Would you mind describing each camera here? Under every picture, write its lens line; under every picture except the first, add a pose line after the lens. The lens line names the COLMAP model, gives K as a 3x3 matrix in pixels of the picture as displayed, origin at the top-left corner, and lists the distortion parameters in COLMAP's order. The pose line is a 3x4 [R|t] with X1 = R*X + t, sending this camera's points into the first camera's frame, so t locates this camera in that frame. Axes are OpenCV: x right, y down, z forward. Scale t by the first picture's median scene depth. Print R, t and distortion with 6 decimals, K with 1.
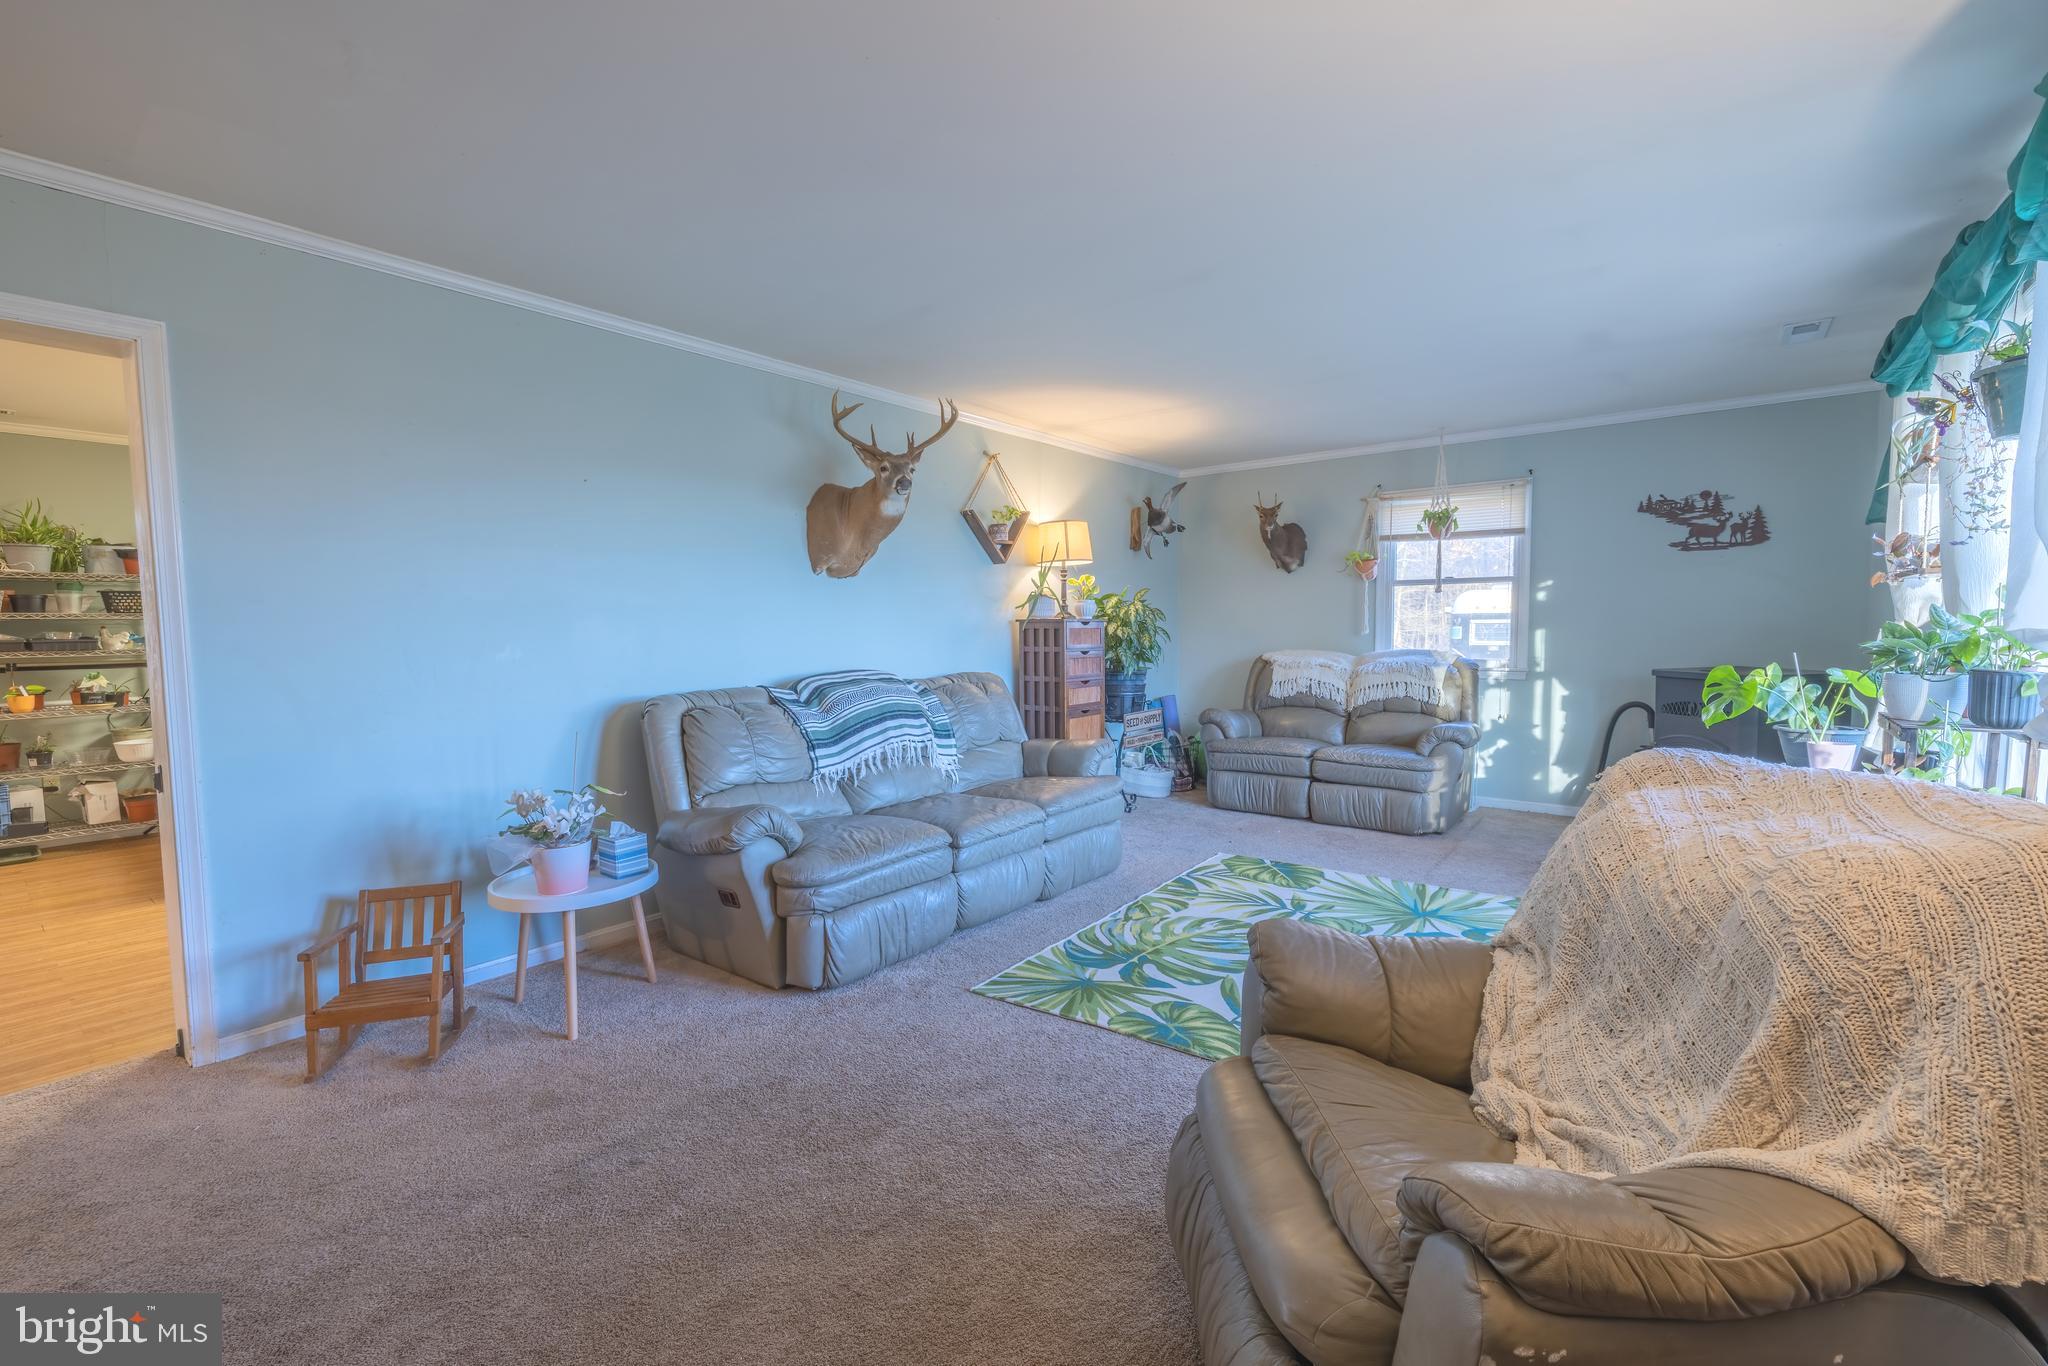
lens RADIAL K [[875.3, 0, 1020.6], [0, 875.3, 686.8], [0, 0, 1]] dist [0.000159, -0.000018]
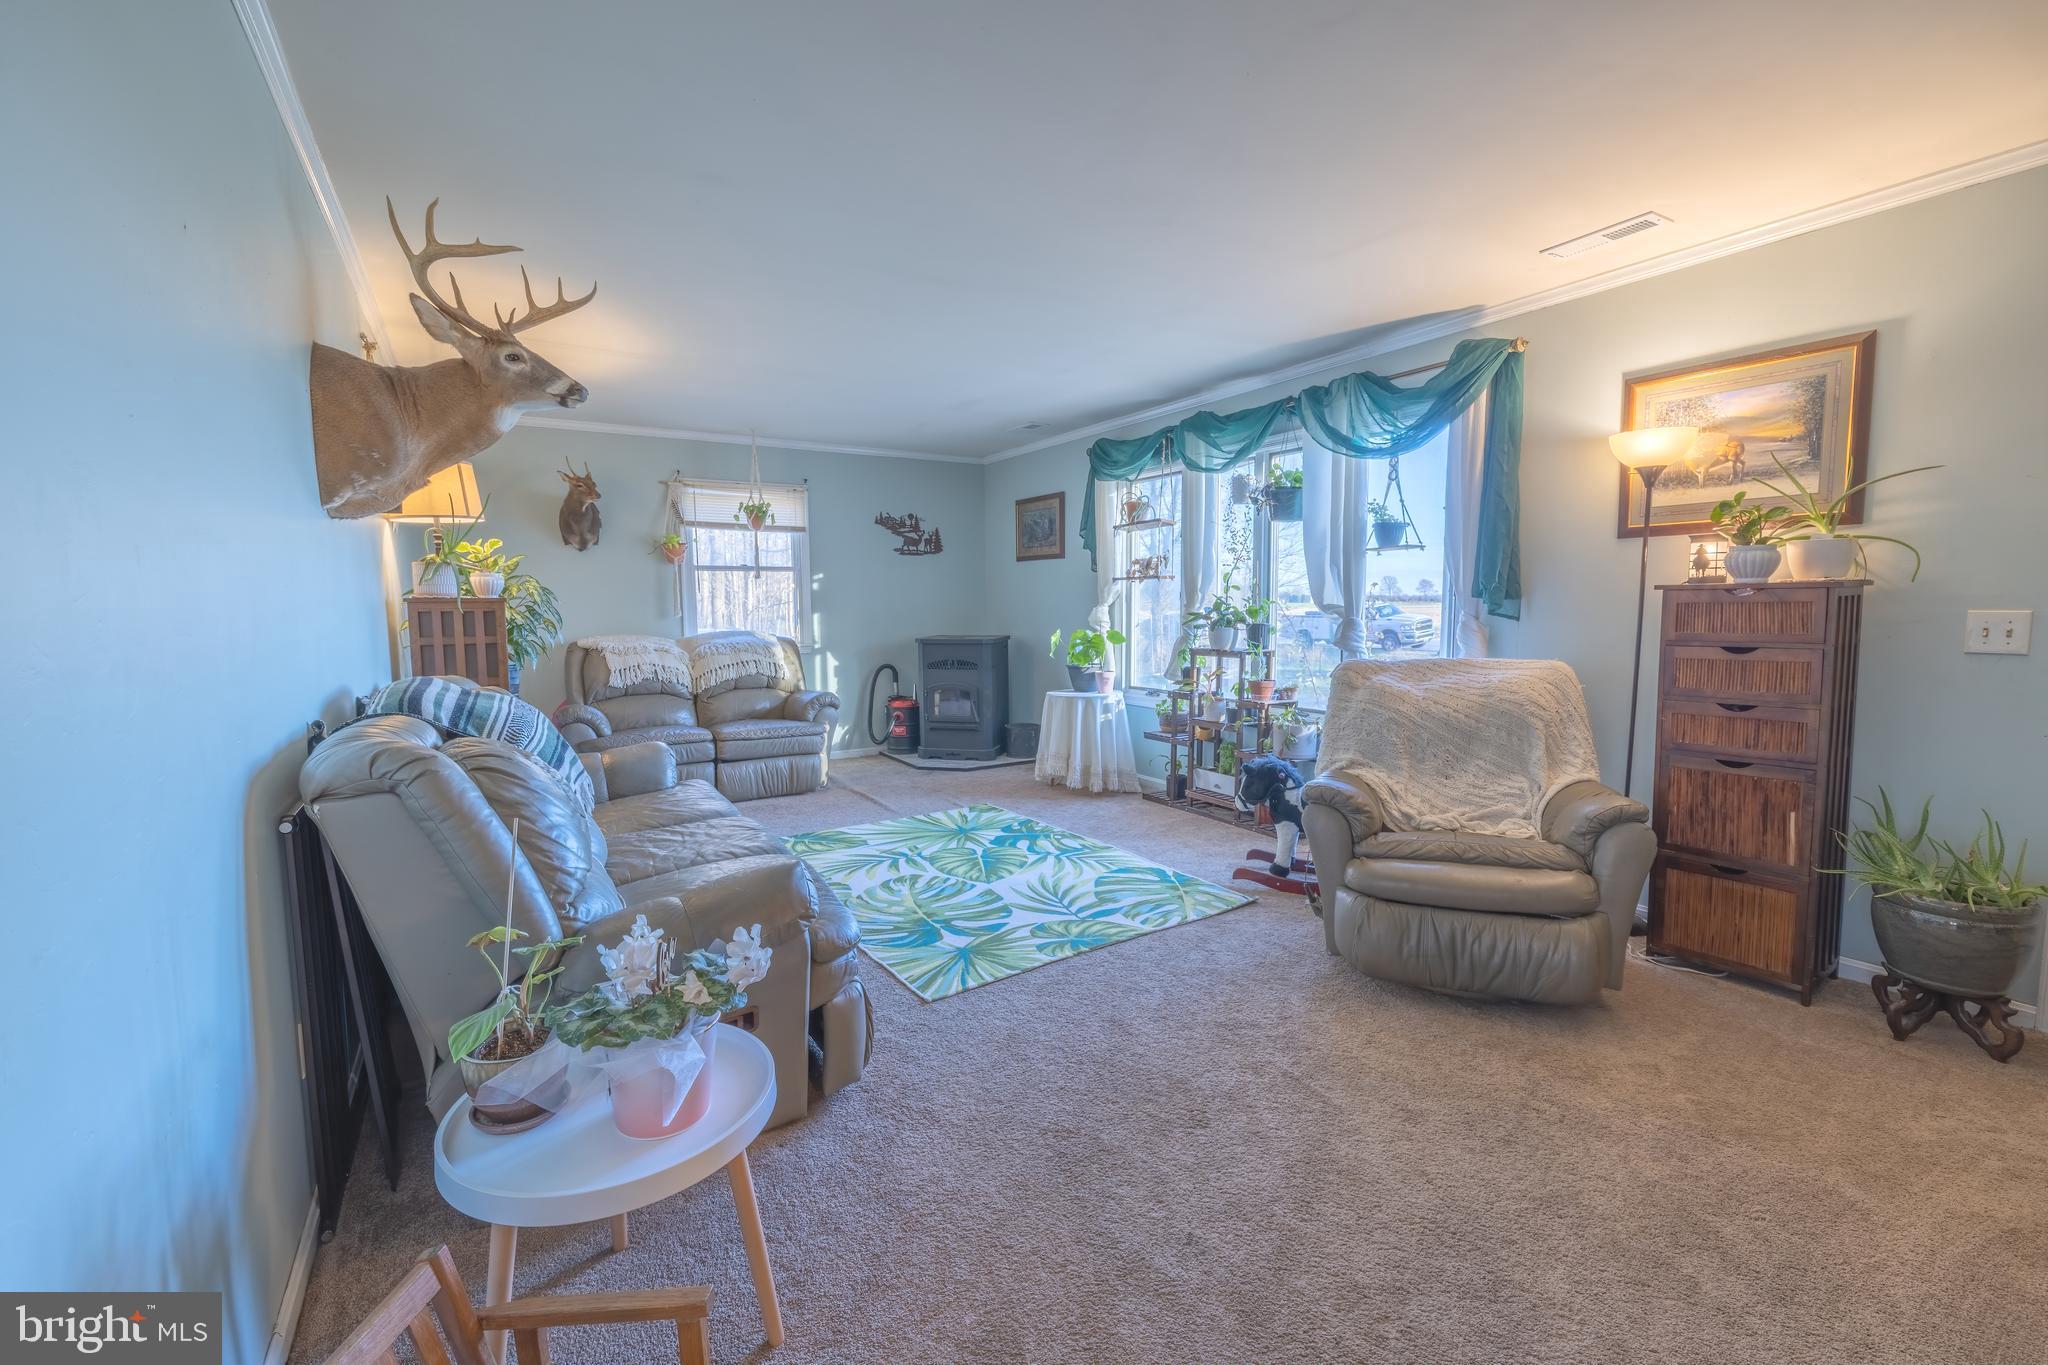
lens RADIAL K [[875.3, 0, 1020.6], [0, 875.3, 686.3], [0, 0, 1]] dist [0.000159, -0.000018]
pose [[0.338138, -0.081618, 0.937550, -0.522543], [0.072361, 0.995538, 0.060569, -0.016937], [-0.938310, 0.047362, 0.342536, 0.357297]]
